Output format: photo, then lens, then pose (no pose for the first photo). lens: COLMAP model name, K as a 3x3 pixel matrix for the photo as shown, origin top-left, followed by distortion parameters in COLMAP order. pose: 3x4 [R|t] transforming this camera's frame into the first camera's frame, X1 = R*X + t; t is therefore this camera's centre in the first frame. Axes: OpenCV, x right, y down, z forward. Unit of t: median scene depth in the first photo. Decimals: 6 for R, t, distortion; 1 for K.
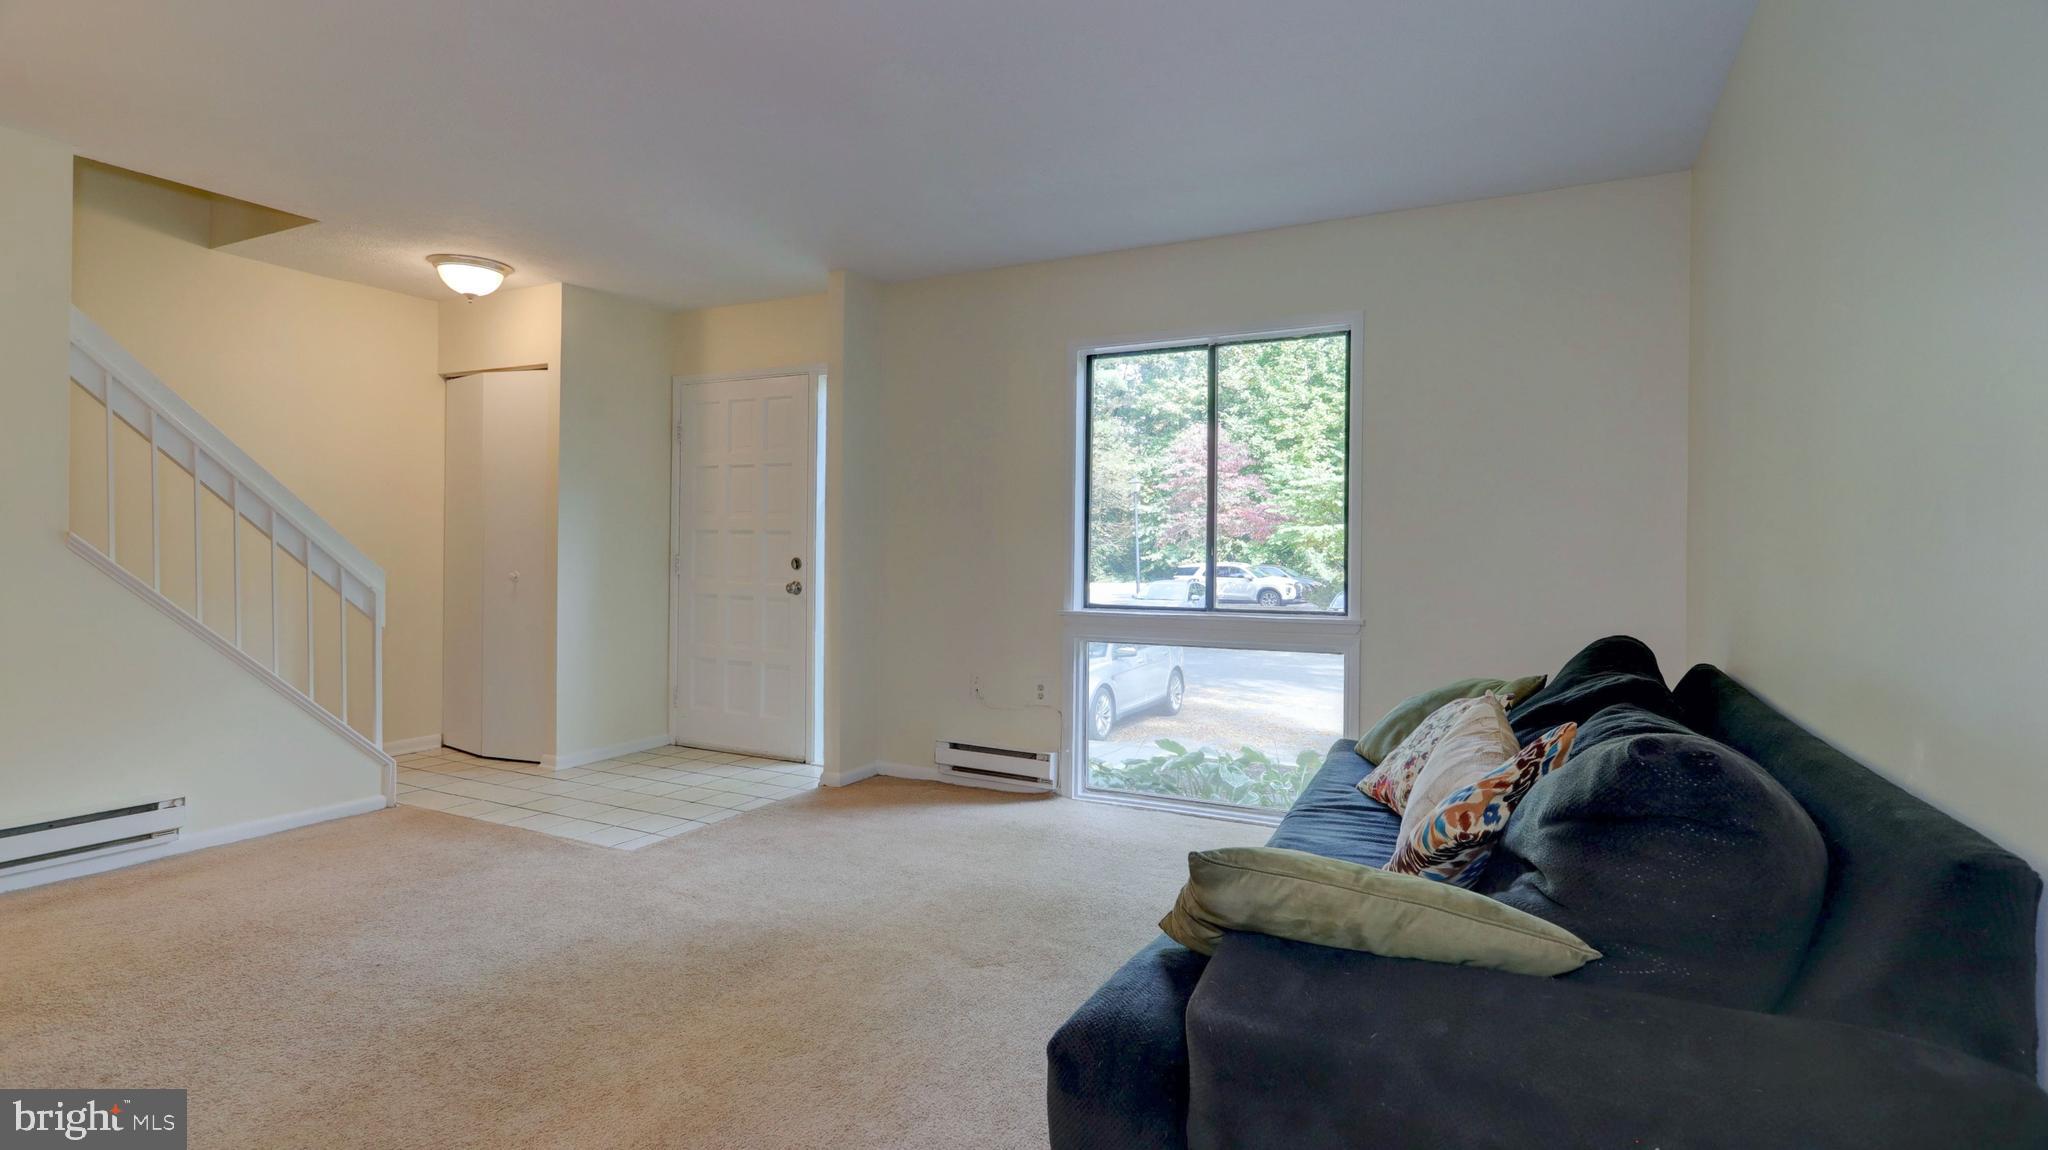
lens RADIAL K [[986.1, 0, 1017.9], [0, 986.1, 554.7], [0, 0, 1]] dist [-0.001866, 0.000976]
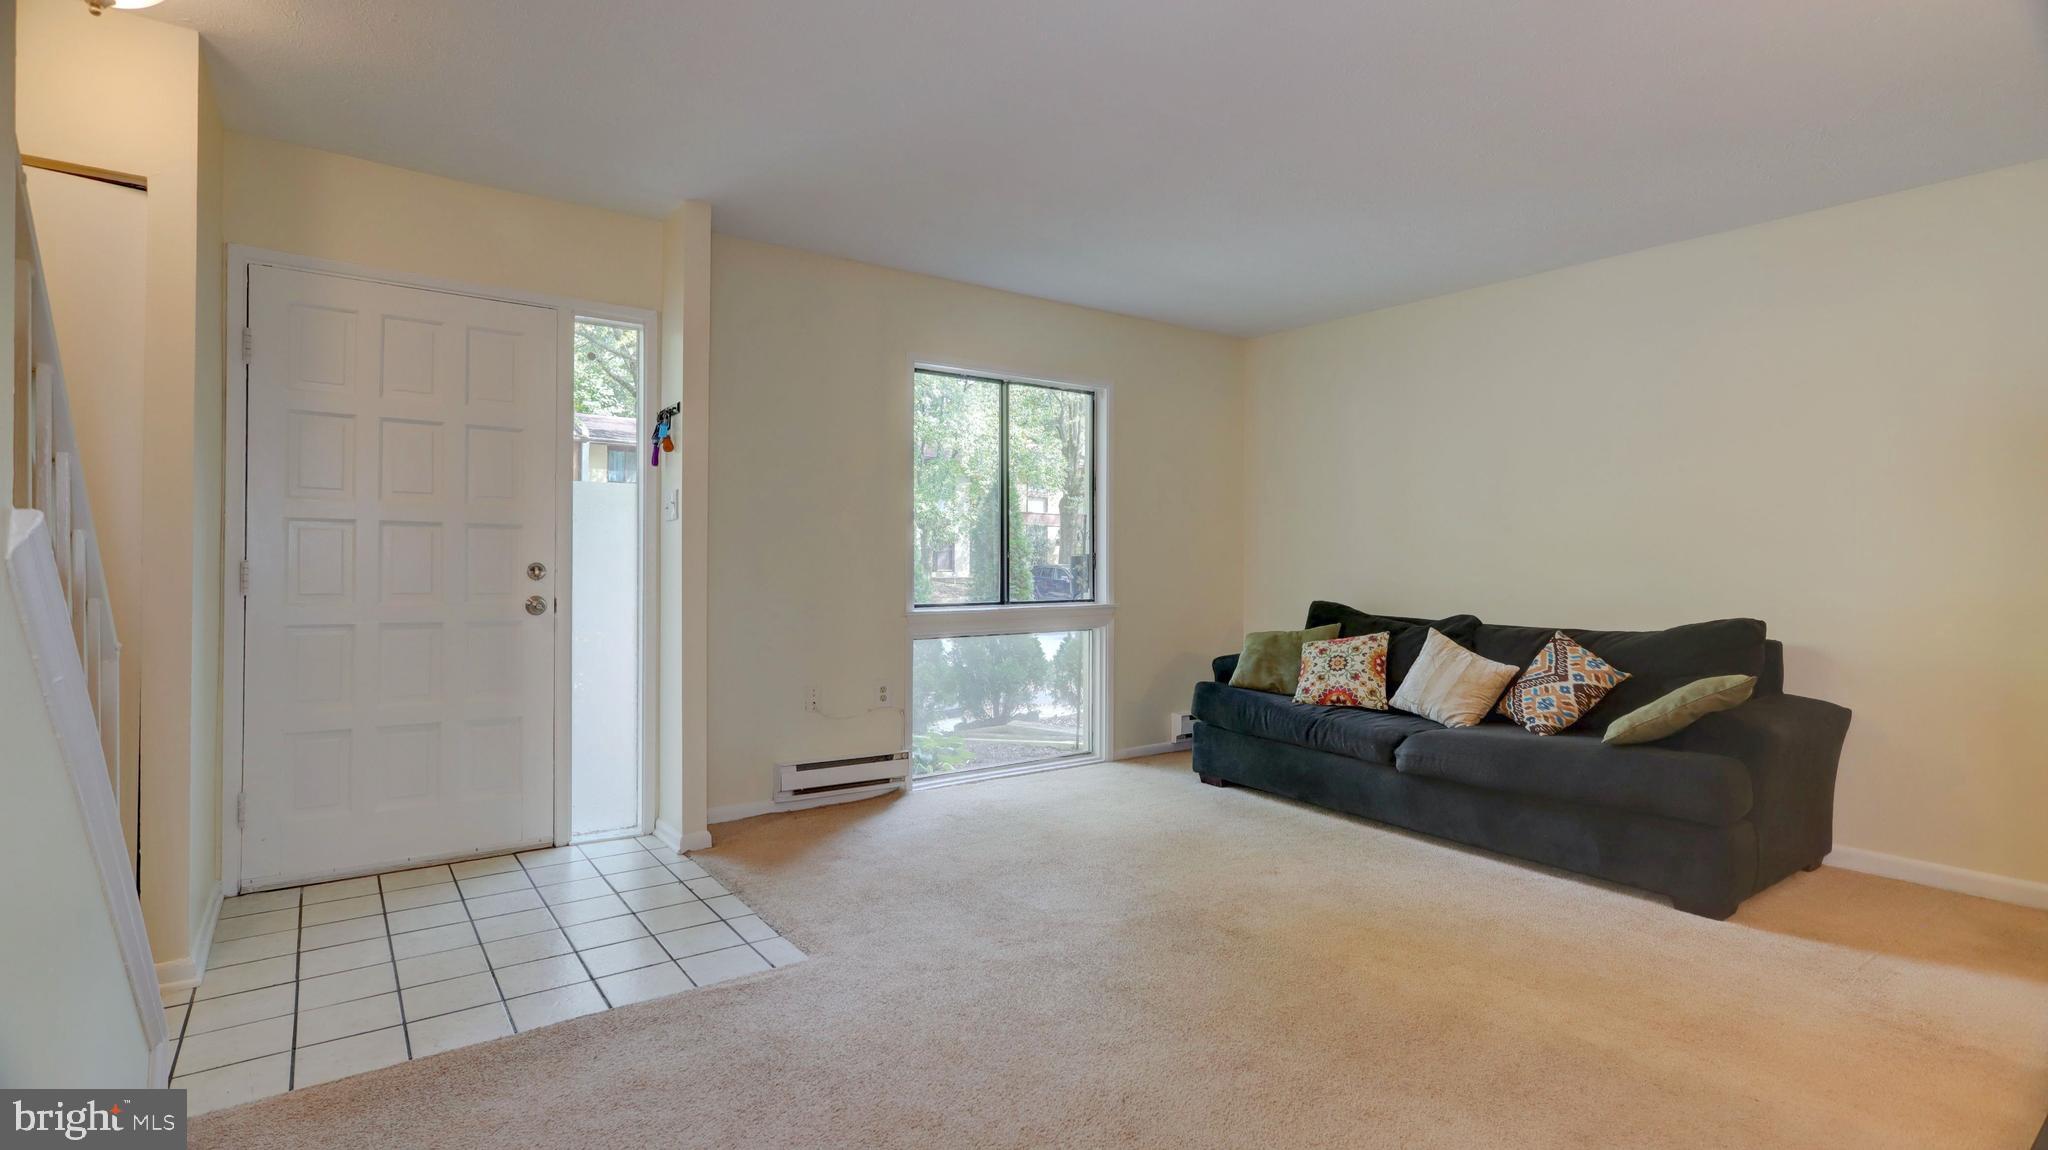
lens RADIAL K [[986.1, 0, 1017.9], [0, 986.1, 554.7], [0, 0, 1]] dist [-0.001866, 0.000976]
pose [[0.438286, -0.005513, 0.898819, -0.818866], [-0.004933, 0.999951, 0.008539, -0.012358], [-0.898822, -0.008177, 0.438237, 0.432703]]
